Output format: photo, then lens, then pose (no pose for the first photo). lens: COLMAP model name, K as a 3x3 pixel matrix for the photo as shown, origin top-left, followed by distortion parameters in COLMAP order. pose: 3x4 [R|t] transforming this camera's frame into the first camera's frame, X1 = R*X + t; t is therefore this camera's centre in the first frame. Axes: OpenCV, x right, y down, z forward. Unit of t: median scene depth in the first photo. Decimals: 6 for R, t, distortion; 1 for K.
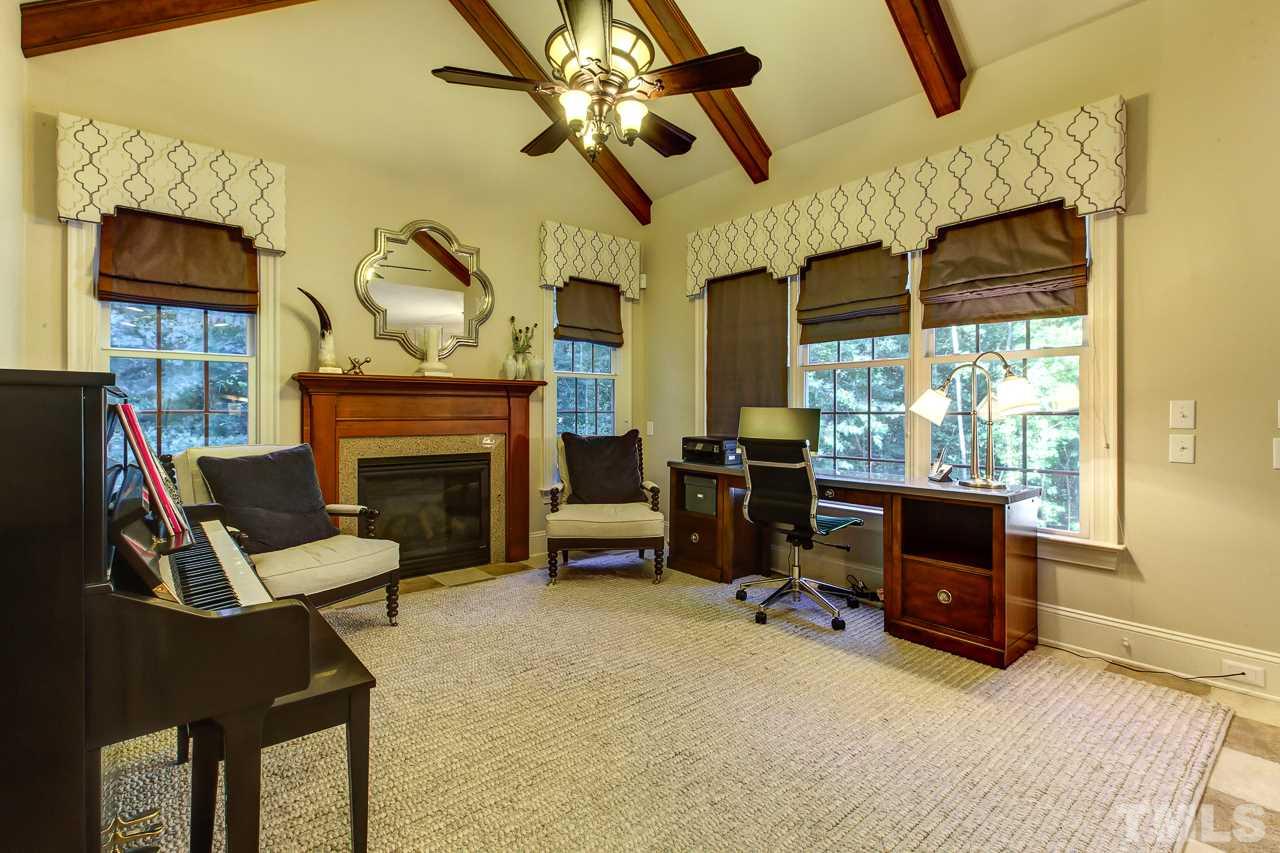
lens RADIAL K [[582.4, 0, 627.9], [0, 582.4, 410.1], [0, 0, 1]] dist [0.001152, 0.001101]
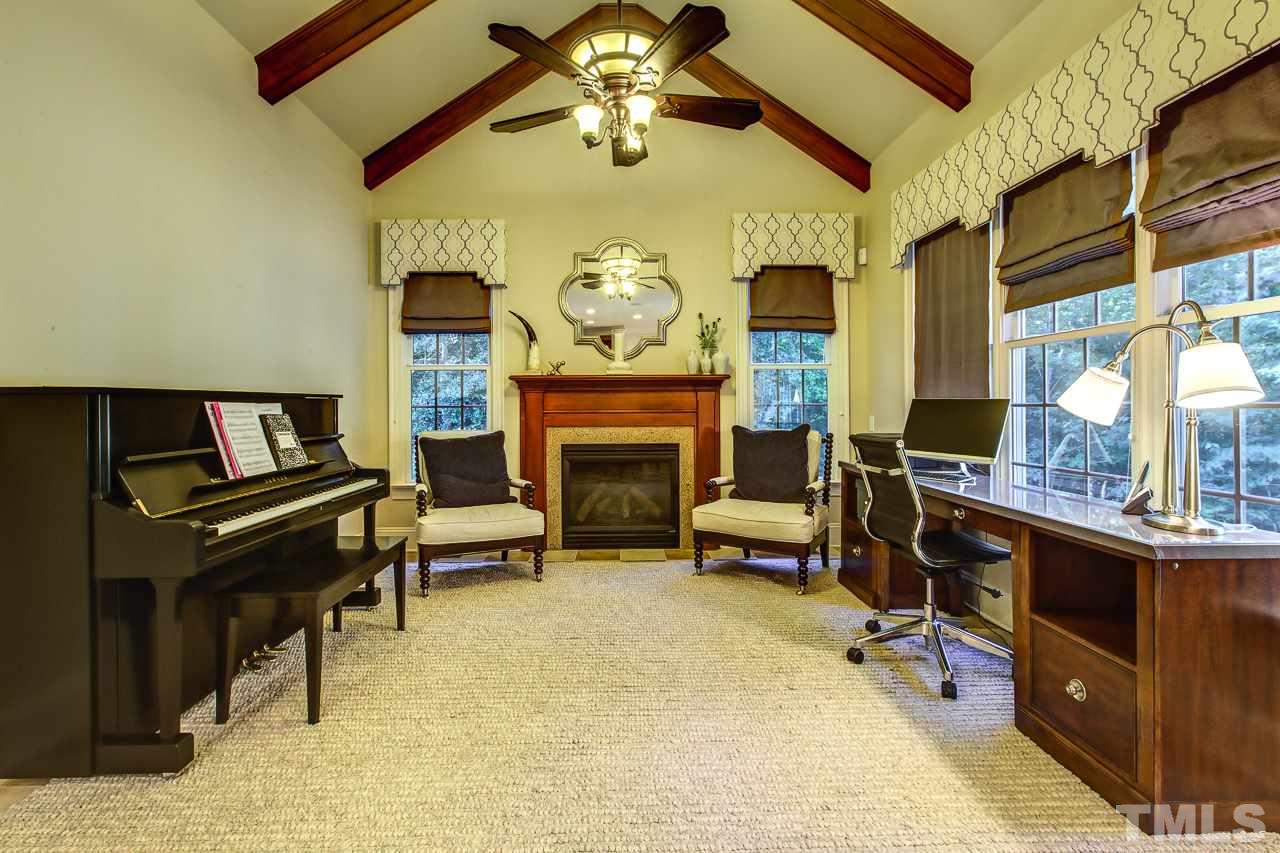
lens RADIAL K [[573.4, 0, 632.2], [0, 573.4, 404.7], [0, 0, 1]] dist [-0.000405, 0.000277]
pose [[0.784972, -0.004716, -0.619513, 0.406539], [0.006036, 0.999982, 0.000036, 0.001250], [0.619501, -0.003767, 0.784987, 0.145424]]
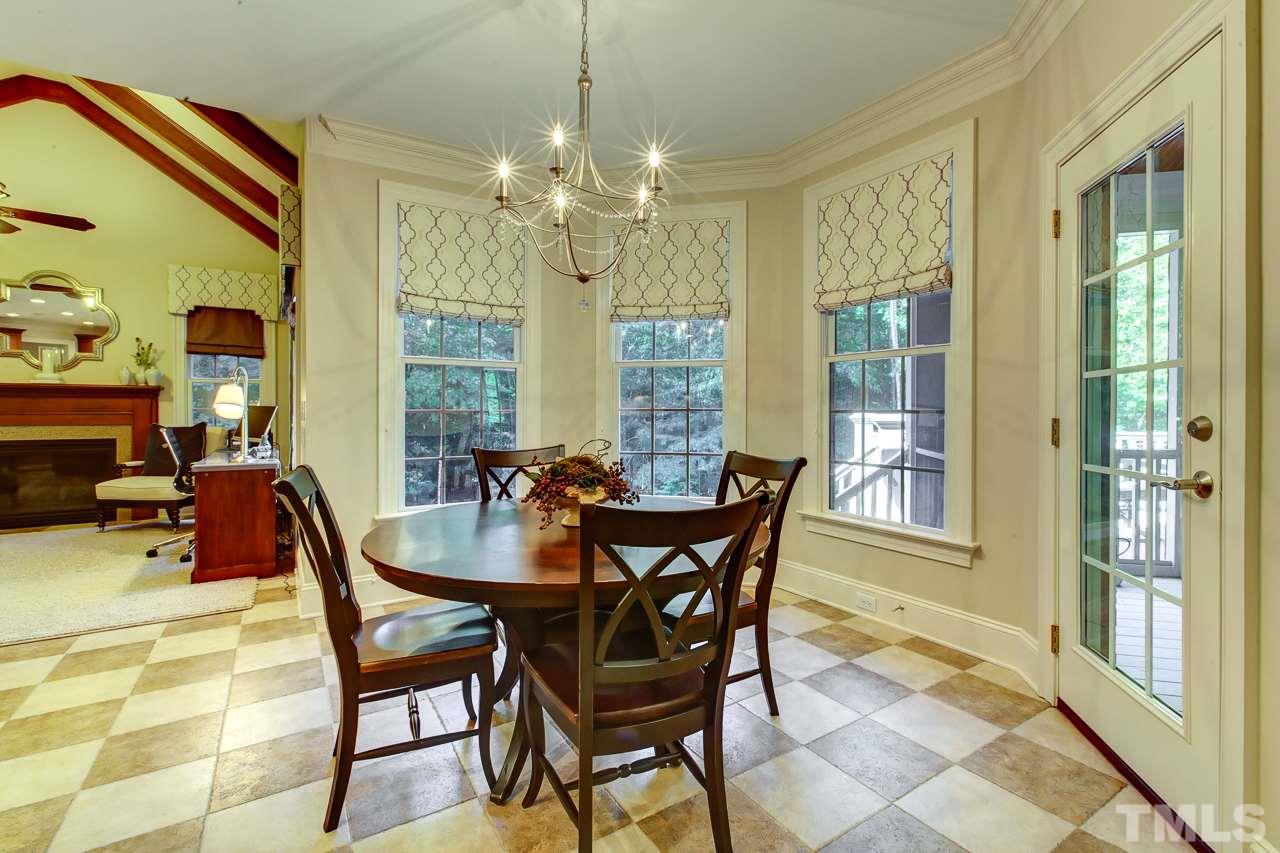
lens RADIAL K [[568.8, 0, 641.5], [0, 568.8, 415.2], [0, 0, 1]] dist [0.000877, 0.000143]
pose [[0.992836, 0.003385, -0.119439, 1.325900], [-0.002014, 0.999931, 0.011600, -0.000066], [0.119470, -0.011276, 0.992774, -0.194692]]
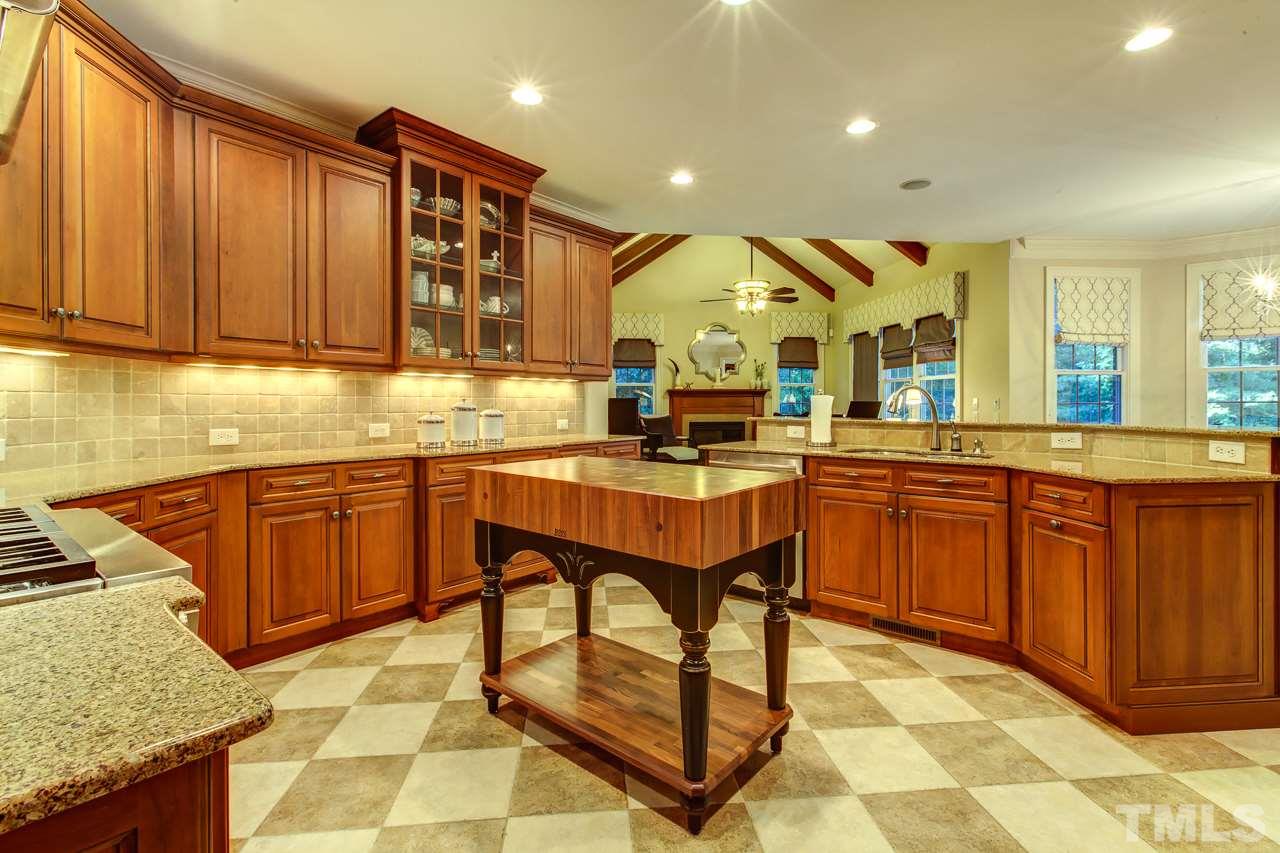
lens RADIAL K [[582.6, 0, 642.7], [0, 582.6, 409.8], [0, 0, 1]] dist [-0.000382, 0.000139]
pose [[0.833081, 0.003246, -0.553141, 0.778742], [0.002621, 0.999948, 0.009816, 0.004597], [0.553144, -0.009627, 0.833030, -1.237420]]
